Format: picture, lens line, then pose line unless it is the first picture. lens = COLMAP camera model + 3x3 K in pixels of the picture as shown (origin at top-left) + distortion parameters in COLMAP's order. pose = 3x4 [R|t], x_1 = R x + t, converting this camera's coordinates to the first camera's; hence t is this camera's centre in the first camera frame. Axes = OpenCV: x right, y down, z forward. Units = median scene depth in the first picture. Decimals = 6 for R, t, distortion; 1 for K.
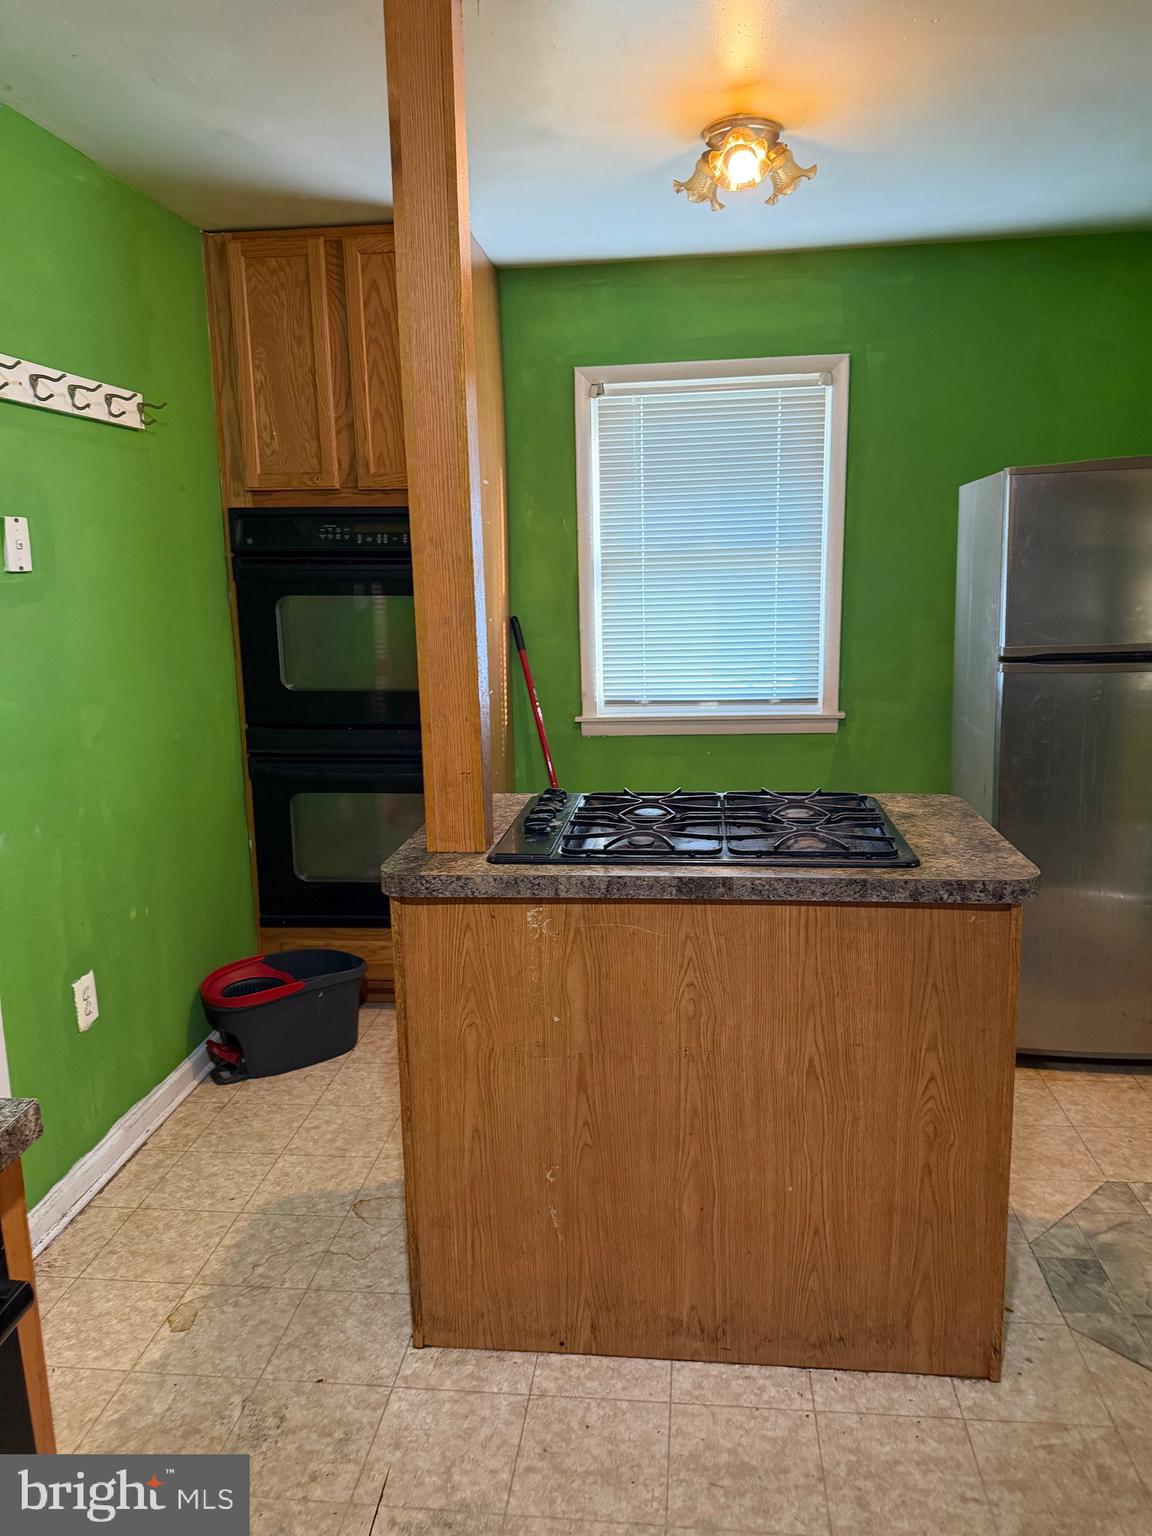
lens RADIAL K [[1080.0, 0, 574.6], [0, 1080.0, 737.7], [0, 0, 1]] dist [0.002554, -0.000574]
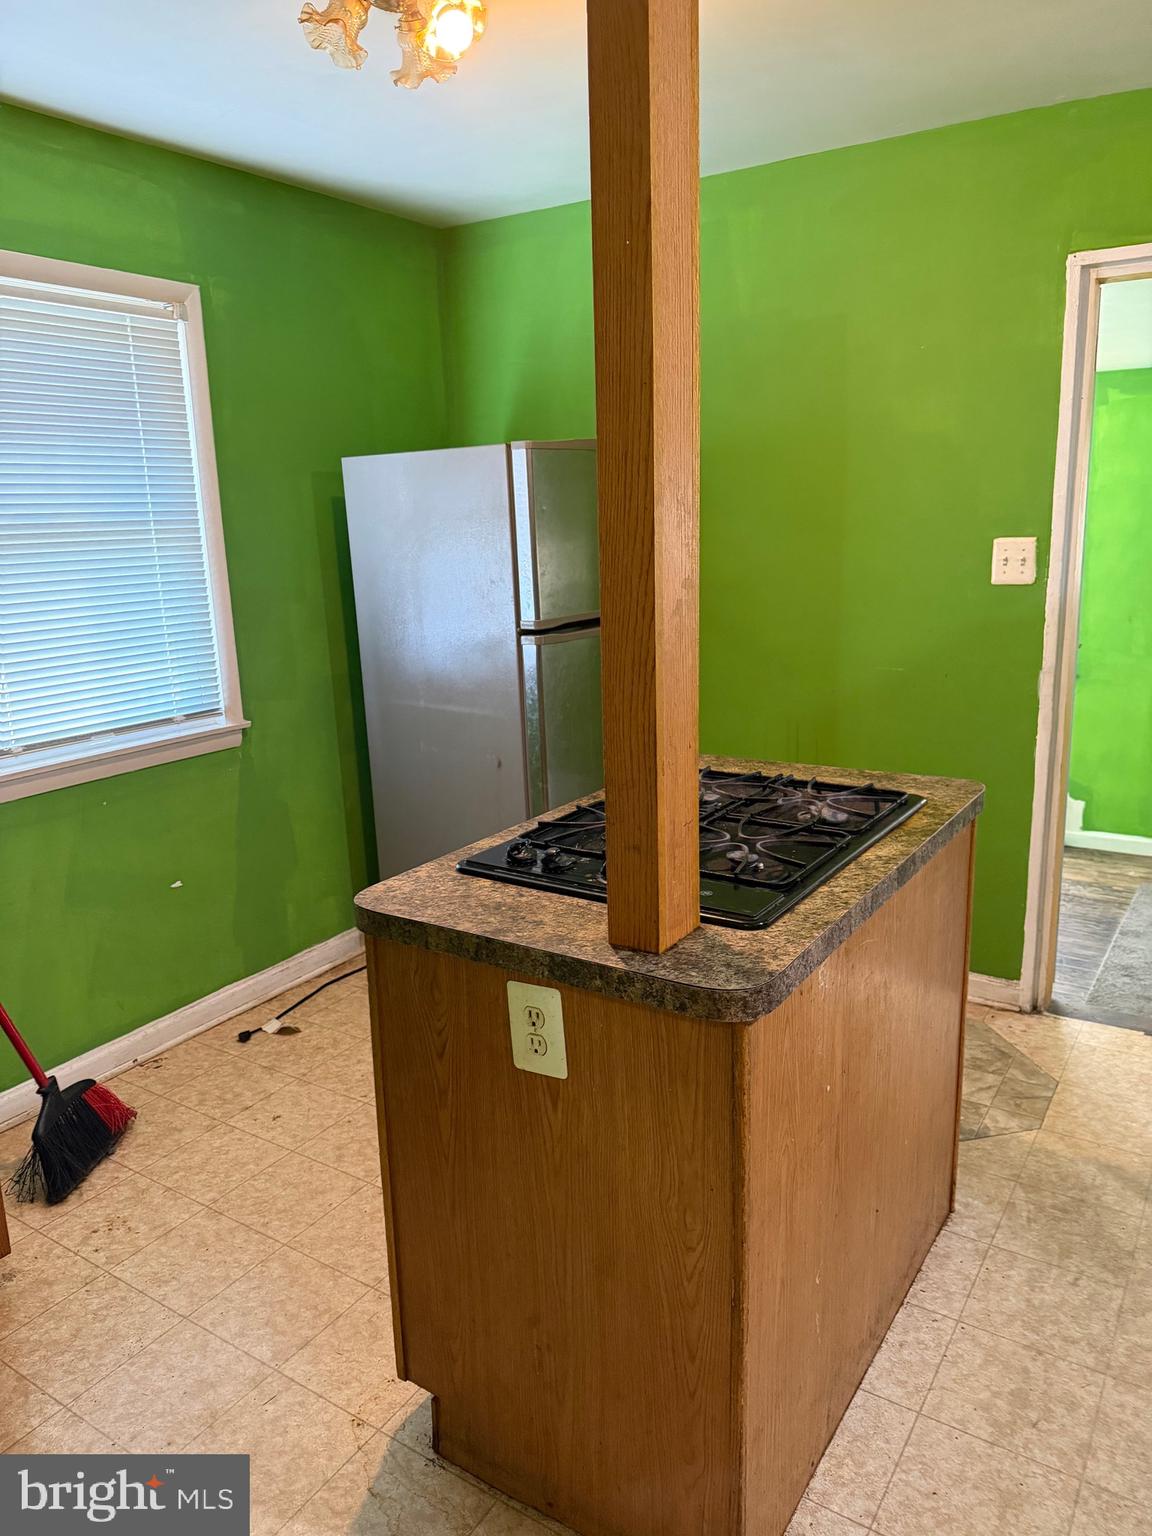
lens RADIAL K [[1076.0, 0, 576.0], [0, 1076.0, 768.0], [0, 0, 1]] dist [-0.003312, -0.003842]
pose [[0.461810, -0.186780, 0.867090, -0.385384], [0.159969, 0.979085, 0.125707, -0.053687], [-0.872434, 0.080654, 0.482031, 0.385518]]
